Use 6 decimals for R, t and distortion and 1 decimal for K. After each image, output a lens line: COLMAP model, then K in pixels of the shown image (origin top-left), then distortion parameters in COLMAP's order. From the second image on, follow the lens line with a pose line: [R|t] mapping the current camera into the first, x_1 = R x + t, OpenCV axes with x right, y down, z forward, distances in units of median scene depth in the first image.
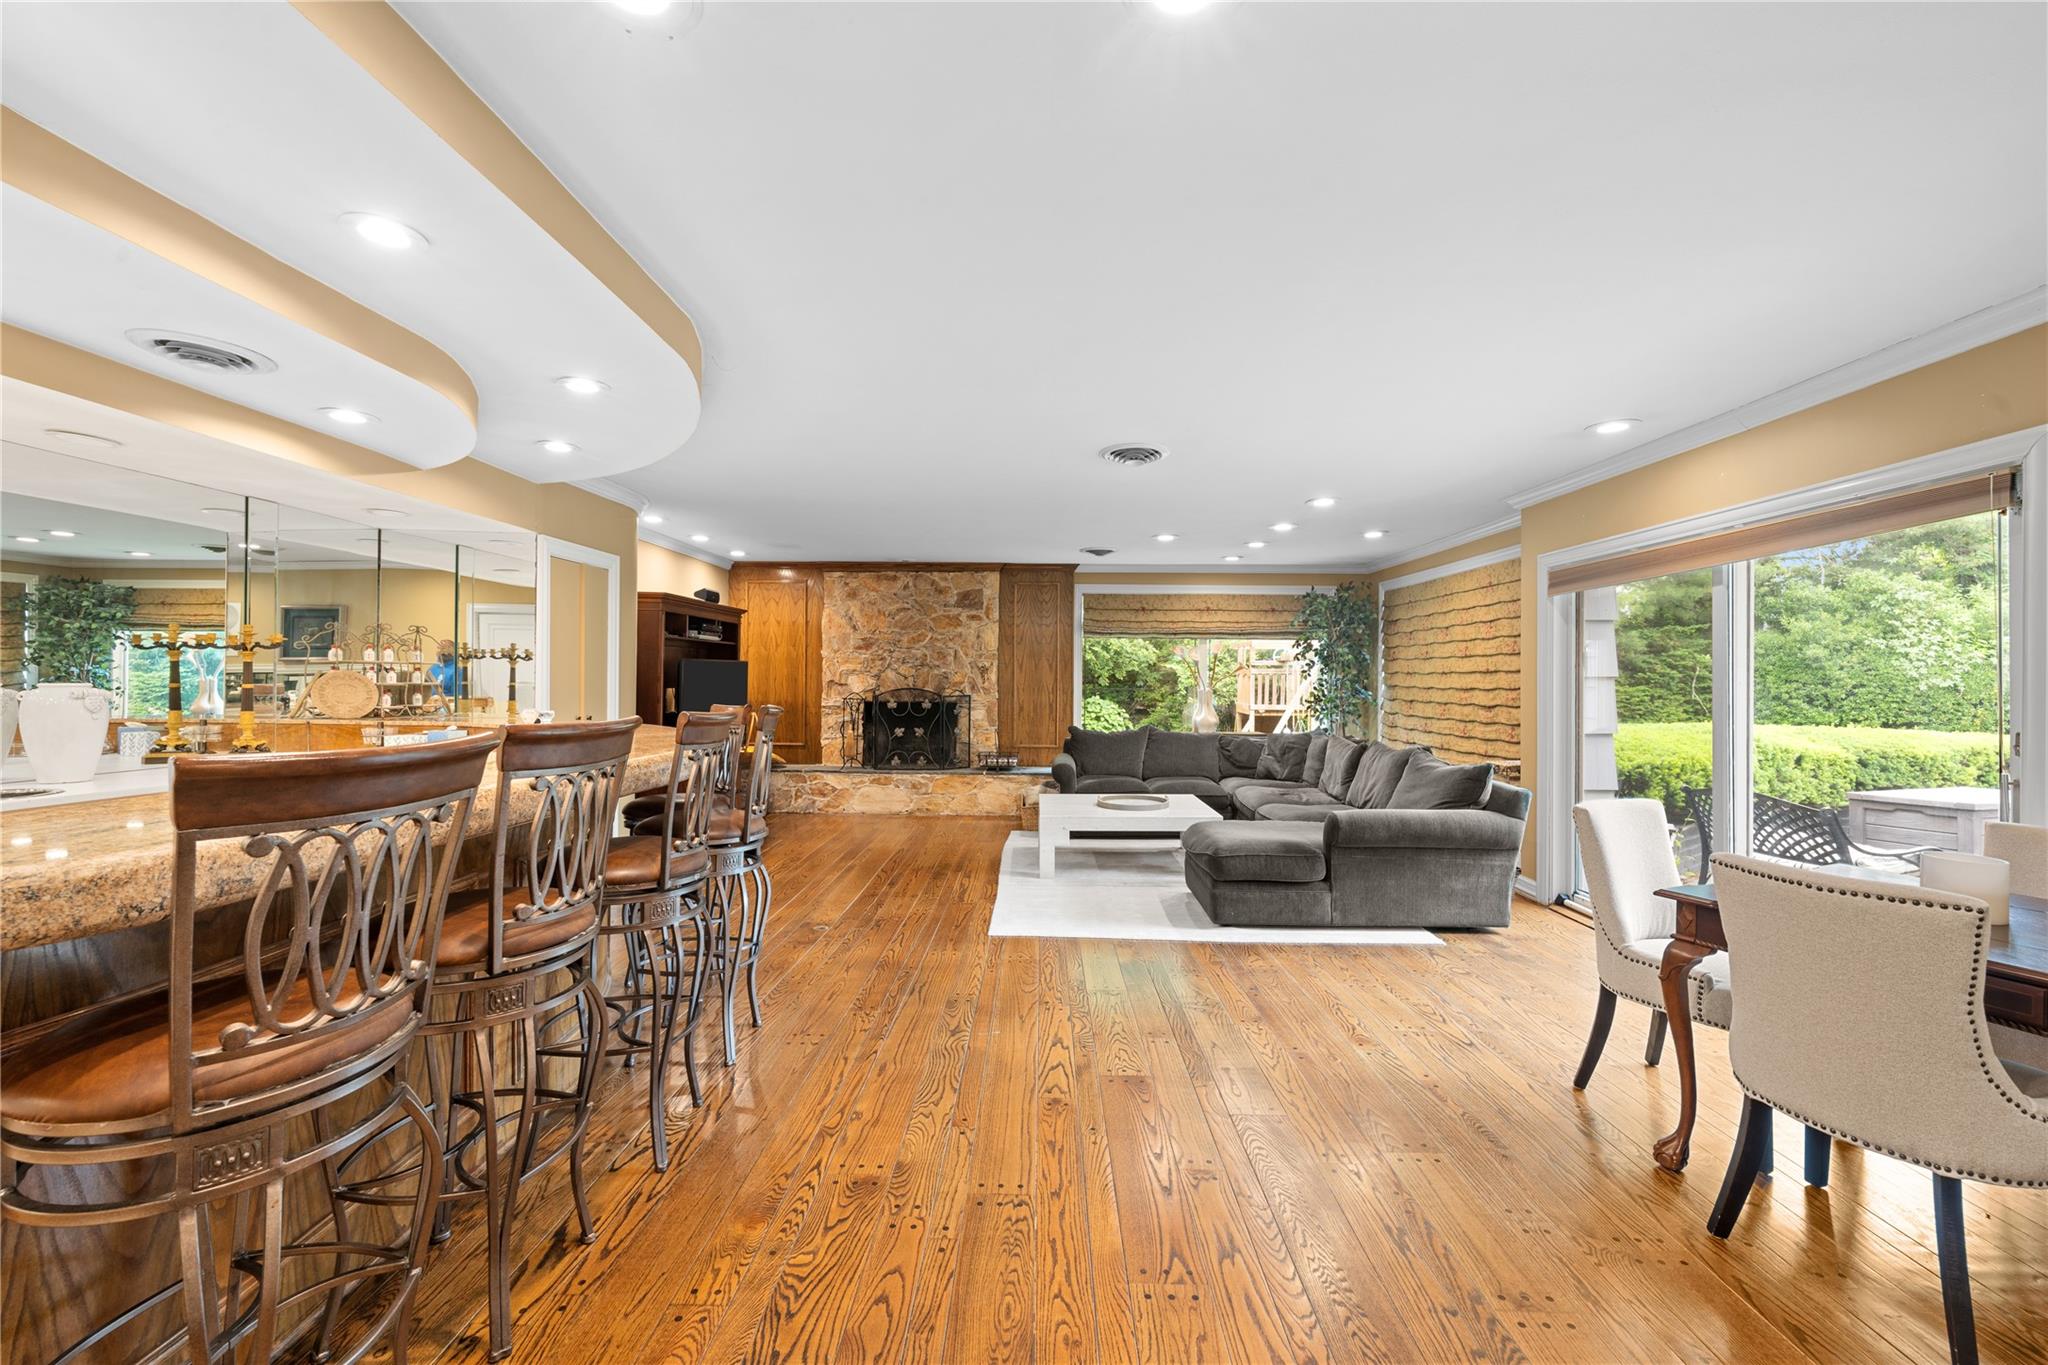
lens RADIAL K [[823.1, 0, 1020.2], [0, 823.1, 680.9], [0, 0, 1]] dist [-0.001284, -0.000091]
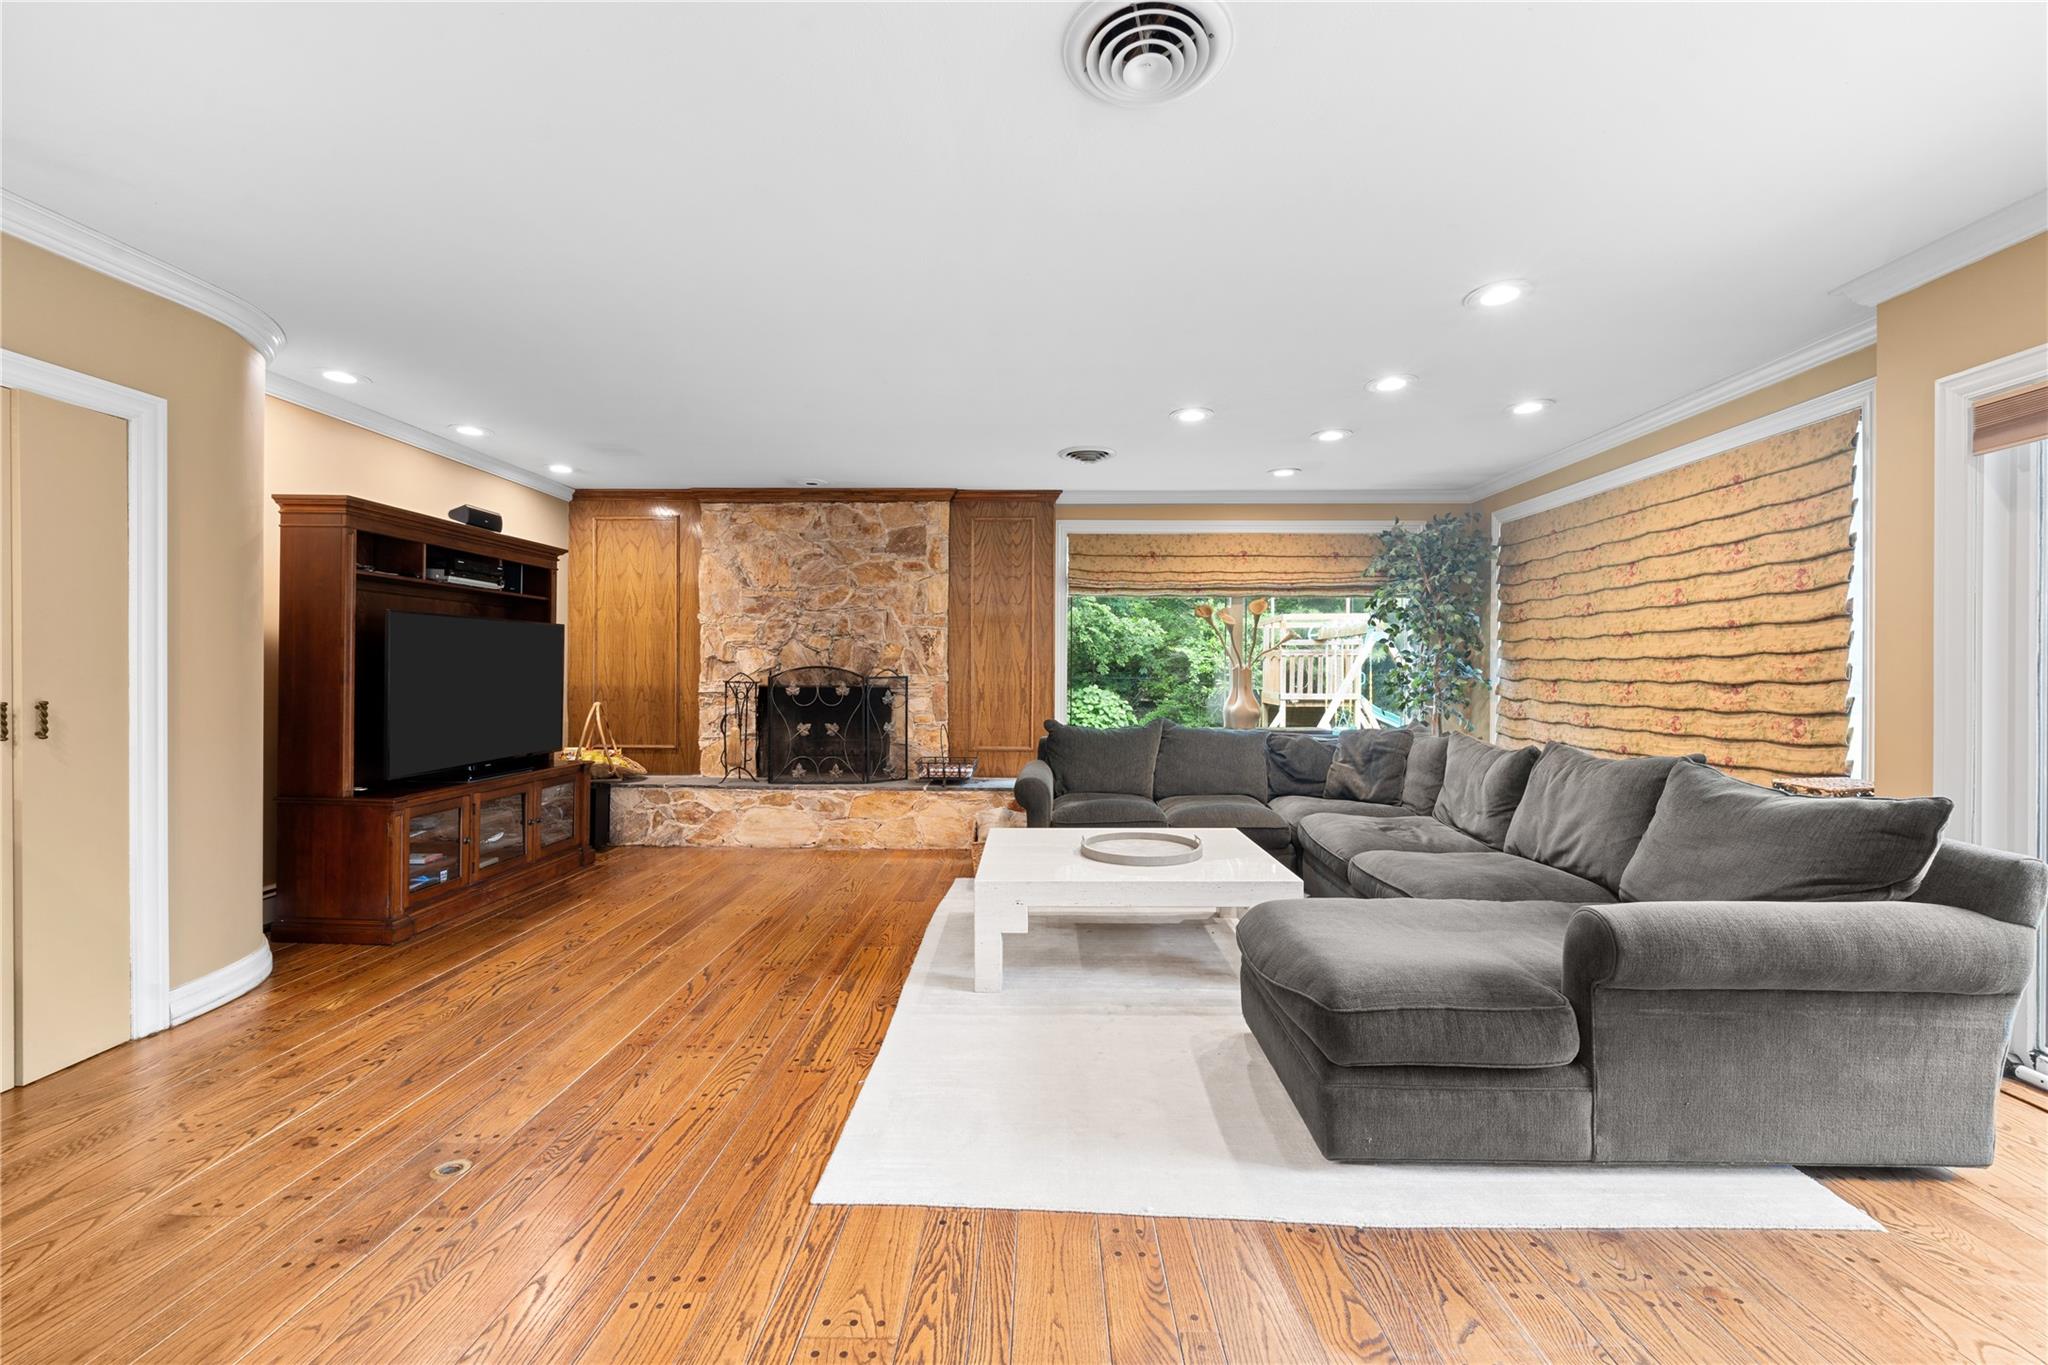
lens RADIAL K [[823.1, 0, 1025.3], [0, 823.1, 681.7], [0, 0, 1]] dist [-0.001284, -0.000091]
pose [[0.999990, -0.003201, 0.002960, 0.044430], [0.003180, 0.999972, 0.006798, 0.020064], [-0.002981, -0.006789, 0.999973, 0.345111]]
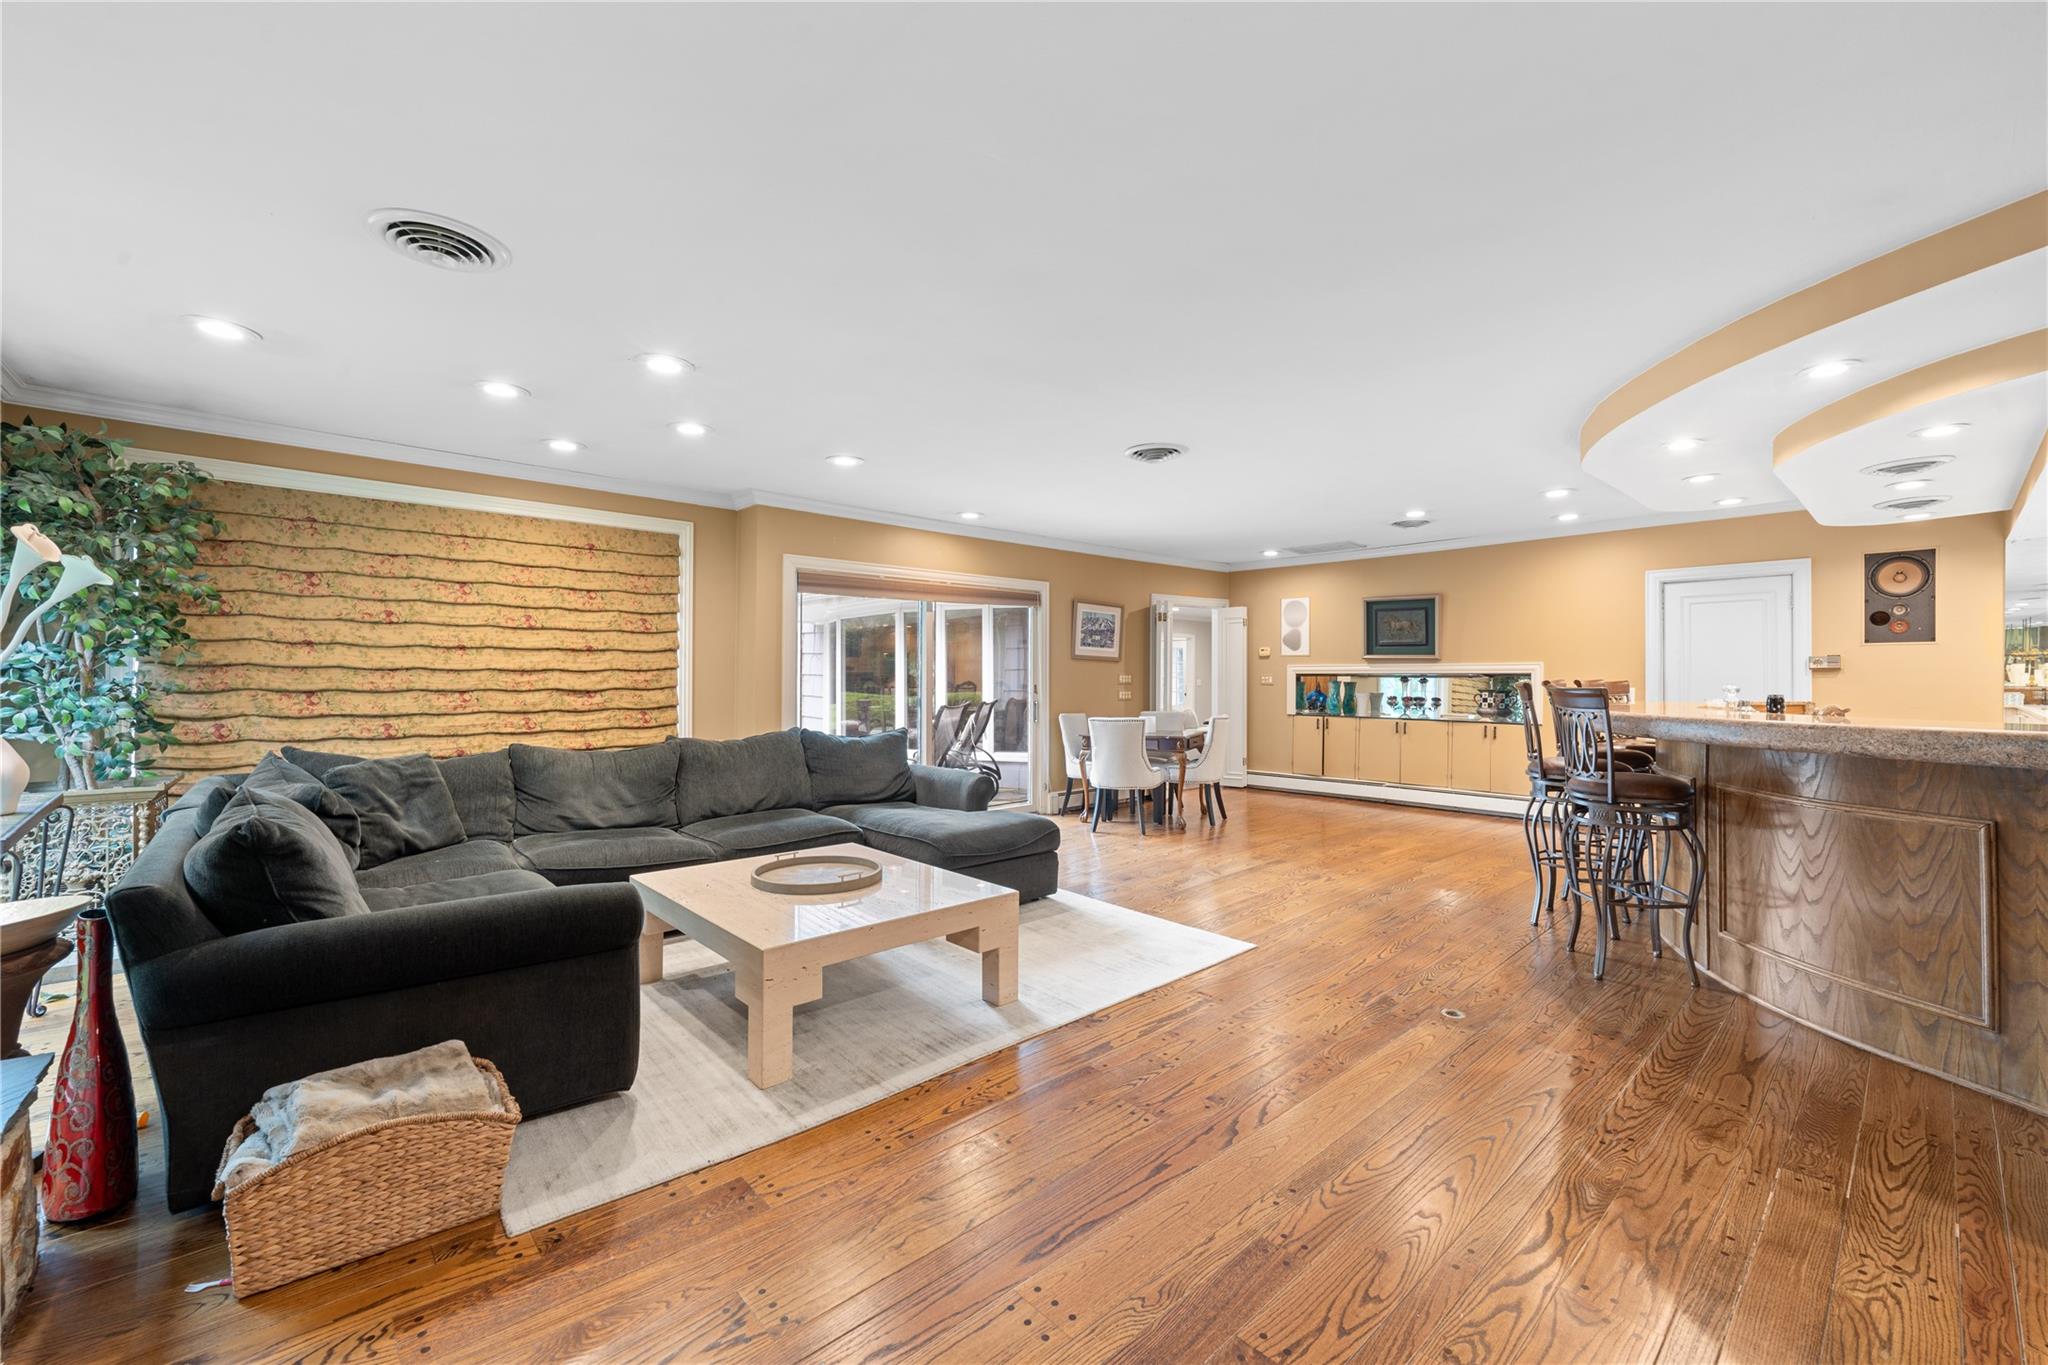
lens RADIAL K [[823.1, 0, 1032.7], [0, 823.1, 672.0], [0, 0, 1]] dist [-0.001284, -0.000091]
pose [[-0.691495, -0.000288, 0.722381, -0.306873], [-0.004810, 0.999980, -0.004206, 0.011095], [-0.722365, -0.006383, -0.691483, 1.076167]]
